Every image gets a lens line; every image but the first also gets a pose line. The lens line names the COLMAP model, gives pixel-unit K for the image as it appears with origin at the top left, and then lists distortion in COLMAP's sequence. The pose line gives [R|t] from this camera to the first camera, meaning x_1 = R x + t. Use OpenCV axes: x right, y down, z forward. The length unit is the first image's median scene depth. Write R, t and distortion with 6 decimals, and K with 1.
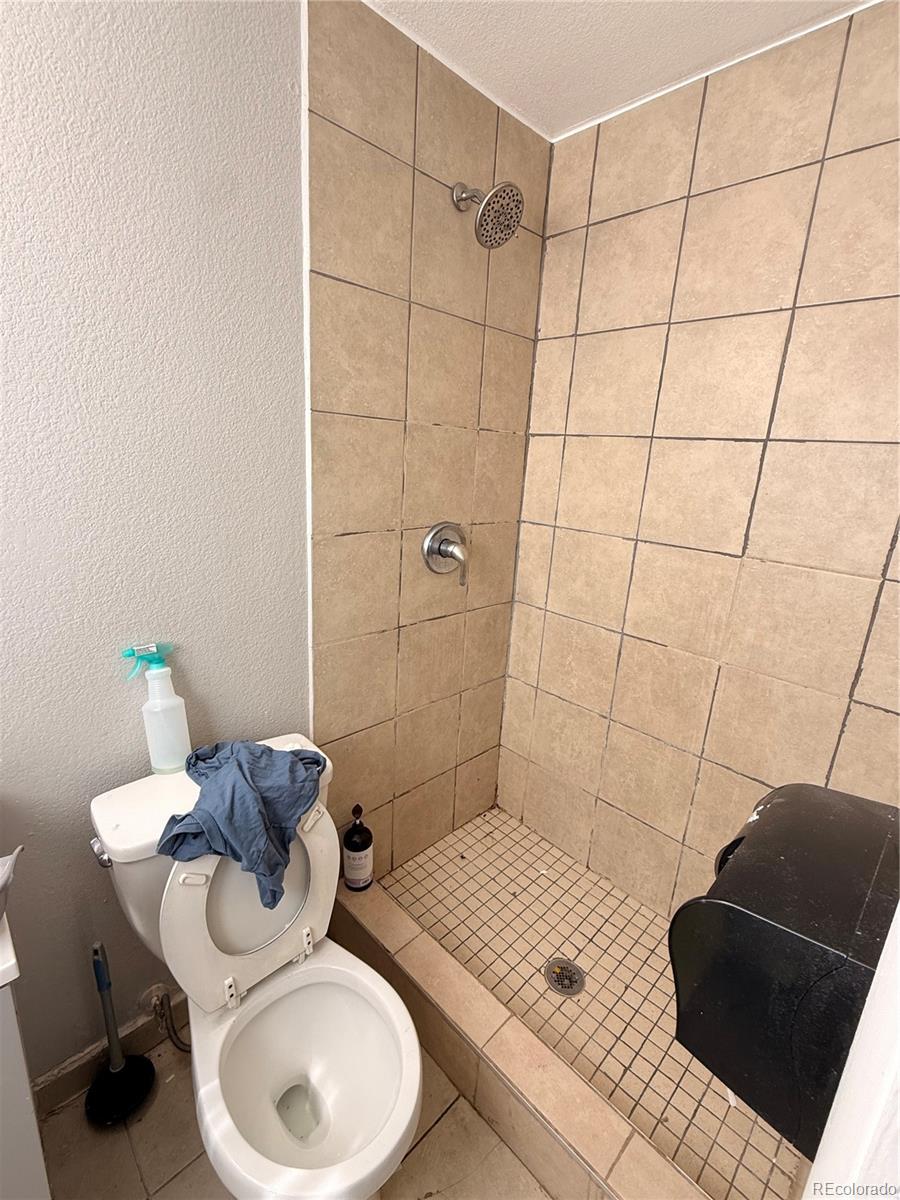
lens RADIAL K [[534.3, 0, 452.4], [0, 534.3, 602.5], [0, 0, 1]] dist [0.002413, -0.000053]
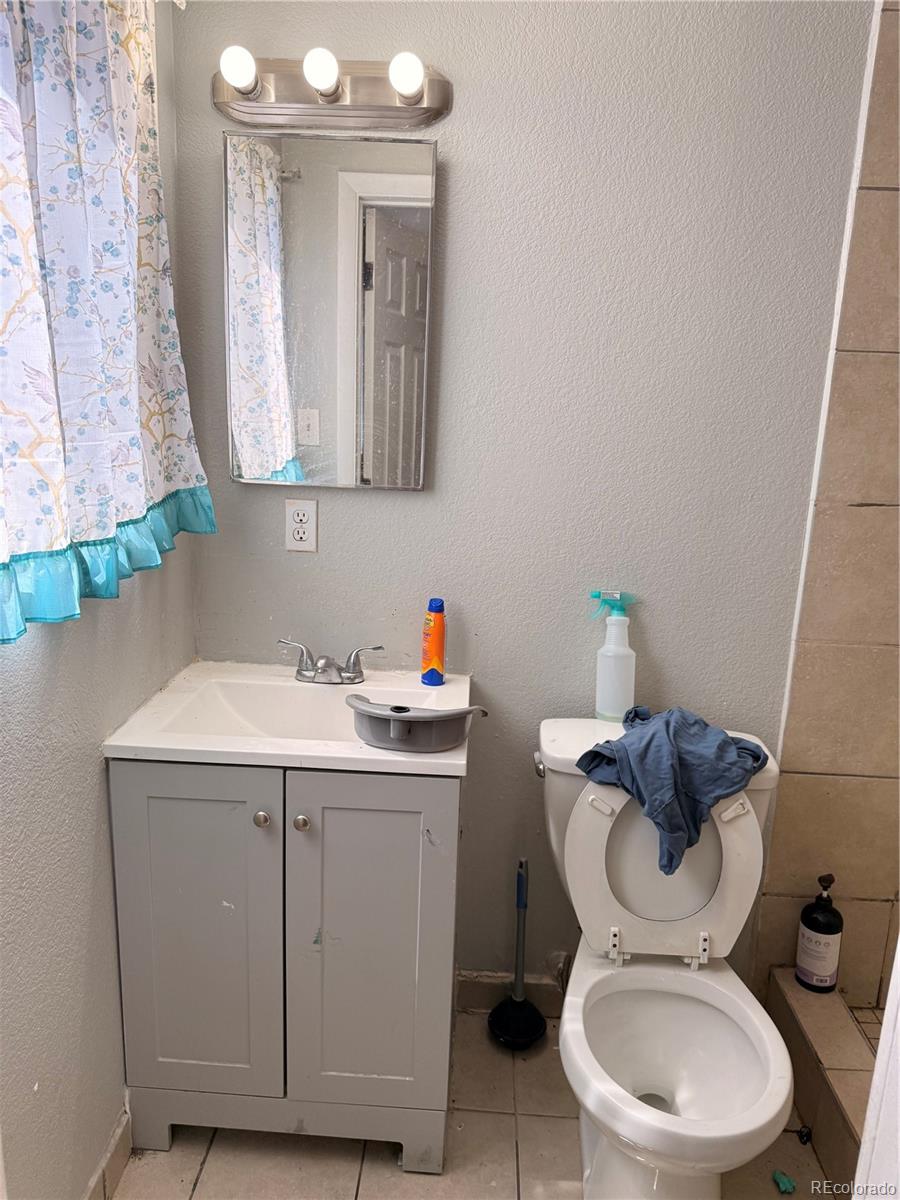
lens RADIAL K [[854.7, 0, 446.4], [0, 854.7, 599.4], [0, 0, 1]] dist [-0.013143, -0.014227]
pose [[0.681988, 0.124786, -0.720639, 0.379437], [-0.180163, 0.983637, -0.000173, 0.151680], [0.708825, 0.129950, 0.693311, -0.341675]]
